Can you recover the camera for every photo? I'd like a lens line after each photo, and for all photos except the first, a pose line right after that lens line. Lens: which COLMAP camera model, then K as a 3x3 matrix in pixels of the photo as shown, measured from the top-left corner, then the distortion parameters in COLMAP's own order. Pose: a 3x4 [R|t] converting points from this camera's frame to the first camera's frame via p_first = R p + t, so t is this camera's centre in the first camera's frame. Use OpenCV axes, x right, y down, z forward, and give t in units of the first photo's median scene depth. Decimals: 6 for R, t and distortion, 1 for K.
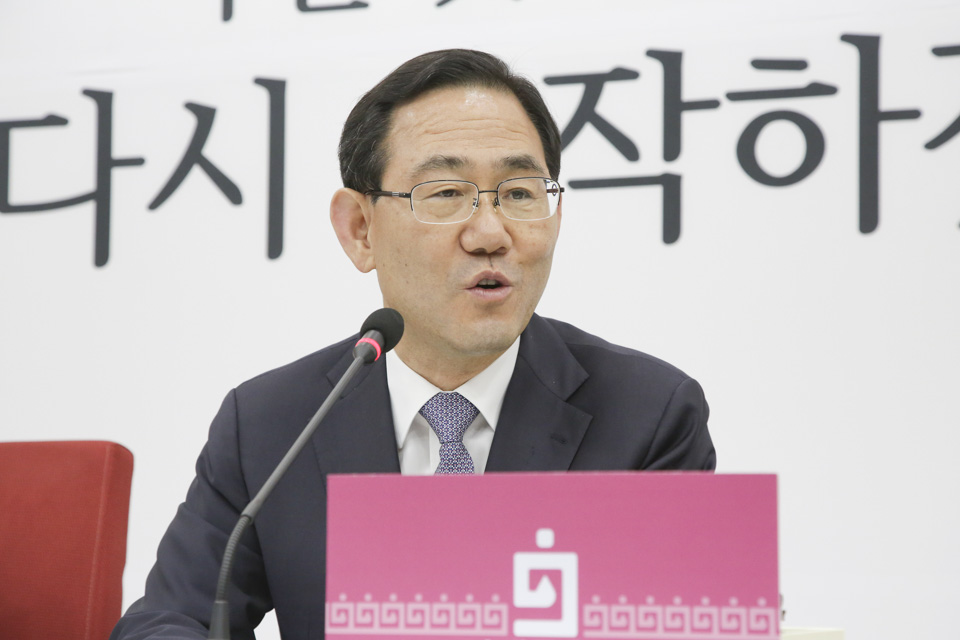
lens RADIAL K [[2471.0, 0, 486.1], [0, 2471.0, 322.4], [0, 0, 1]] dist [0.451087, 0.000000]
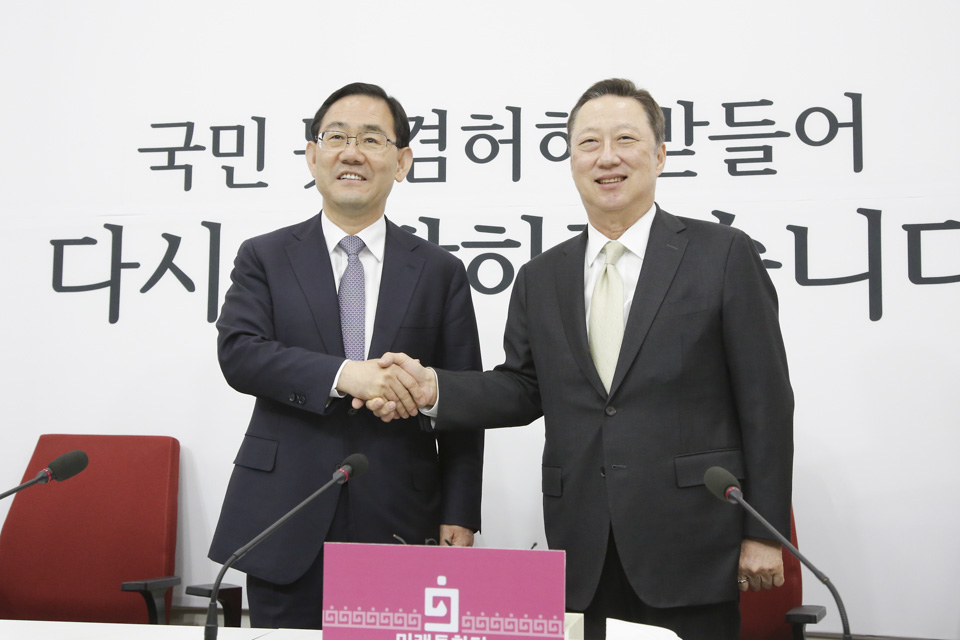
lens RADIAL K [[1366.7, 0, 461.5], [0, 1366.7, 285.0], [0, 0, 1]] dist [0.086791, 0.000000]
pose [[0.989402, 0.020877, 0.143696, -0.053248], [-0.021659, 0.999758, 0.003882, -0.065736], [-0.143580, -0.006953, 0.989614, -0.025264]]
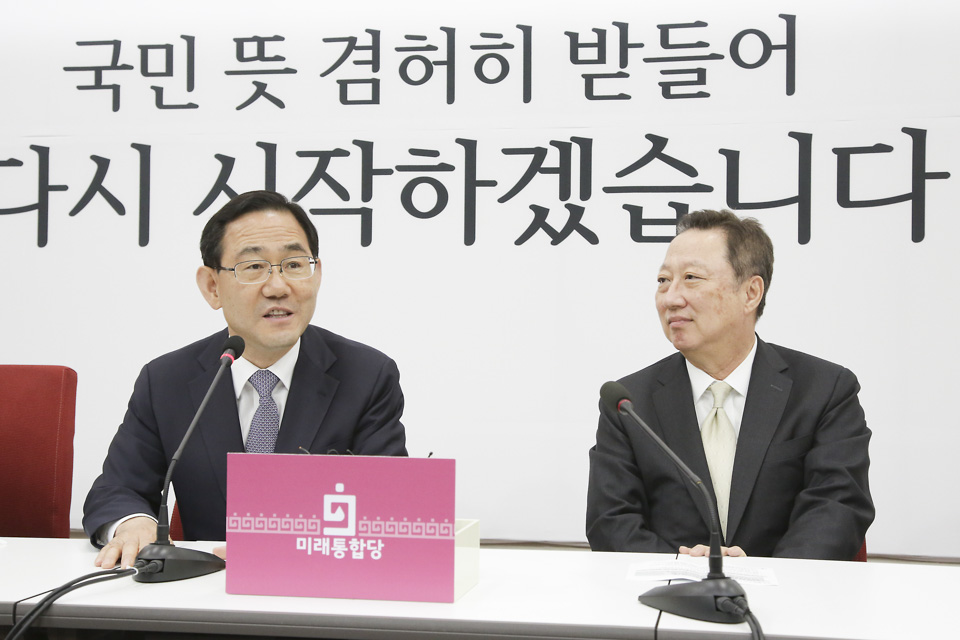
lens RADIAL K [[1413.2, 0, 474.7], [0, 1413.2, 310.7], [0, 0, 1]] dist [0.110465, 0.000000]
pose [[0.984295, 0.009217, 0.176289, -0.032630], [-0.022335, 0.997113, 0.072573, -0.063963], [-0.175111, -0.075370, 0.981660, -0.063750]]
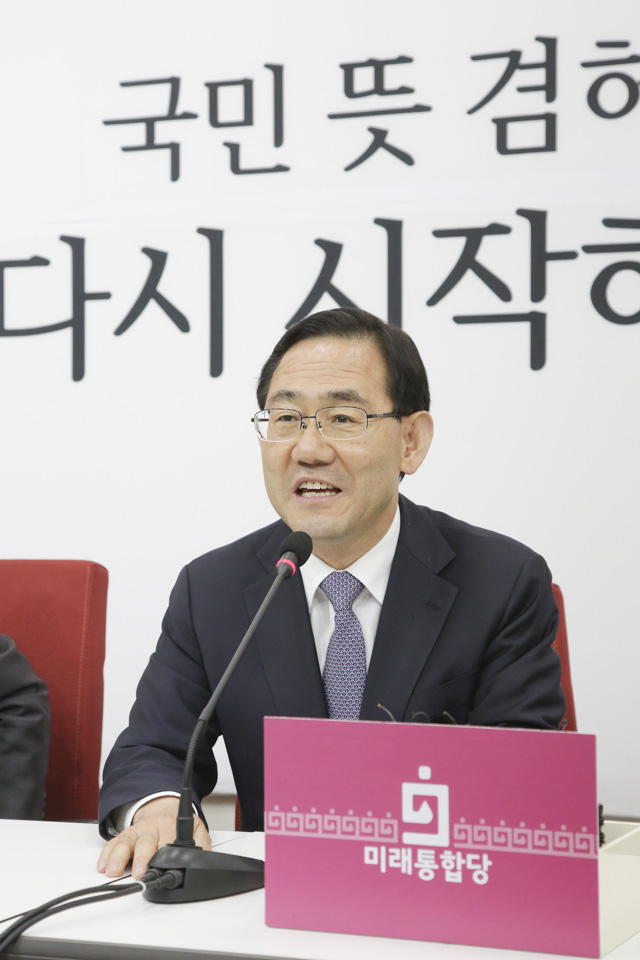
lens RADIAL K [[2144.3, 0, 313.7], [0, 2144.3, 451.0], [0, 0, 1]] dist [0.341636, 0.000000]
pose [[0.999232, -0.008341, -0.038280, 0.004406], [0.011494, 0.996491, 0.082911, -0.083407], [0.037454, -0.083288, 0.995821, -0.073117]]
